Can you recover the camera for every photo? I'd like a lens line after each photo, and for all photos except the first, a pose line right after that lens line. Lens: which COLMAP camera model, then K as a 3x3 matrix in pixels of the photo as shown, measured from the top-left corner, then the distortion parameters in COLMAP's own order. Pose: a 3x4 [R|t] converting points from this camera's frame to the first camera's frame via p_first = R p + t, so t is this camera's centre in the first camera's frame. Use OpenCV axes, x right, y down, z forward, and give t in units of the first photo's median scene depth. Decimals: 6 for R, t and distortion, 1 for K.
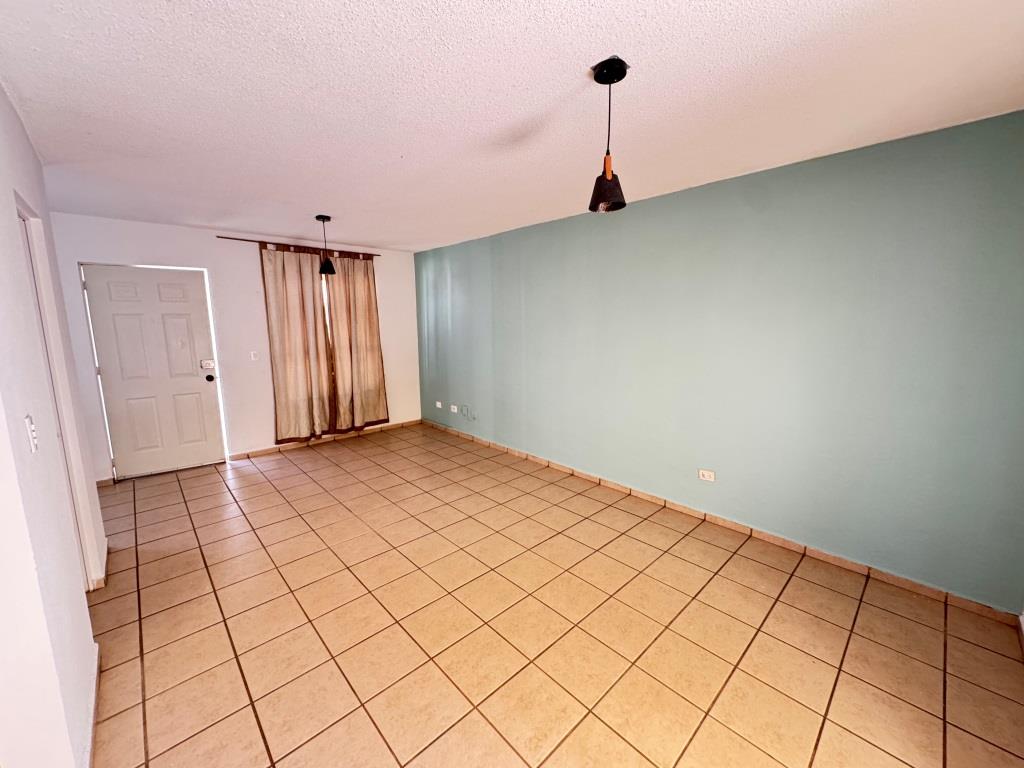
lens RADIAL K [[408.5, 0, 511.5], [0, 408.5, 382.2], [0, 0, 1]] dist [-0.001984, 0.000406]
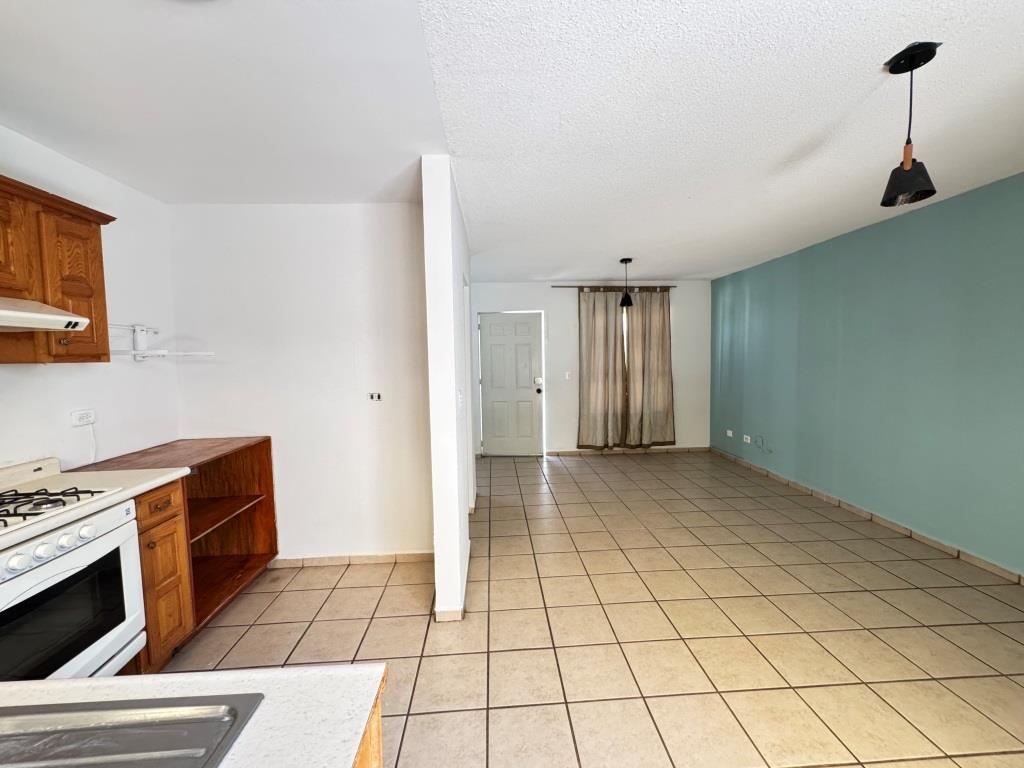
lens RADIAL K [[408.5, 0, 512.8], [0, 408.5, 381.4], [0, 0, 1]] dist [-0.001984, 0.000406]
pose [[0.764223, 0.030939, -0.644210, 0.071311], [-0.085212, 0.994936, -0.053304, 0.045028], [0.639298, 0.095631, 0.762989, -0.097592]]
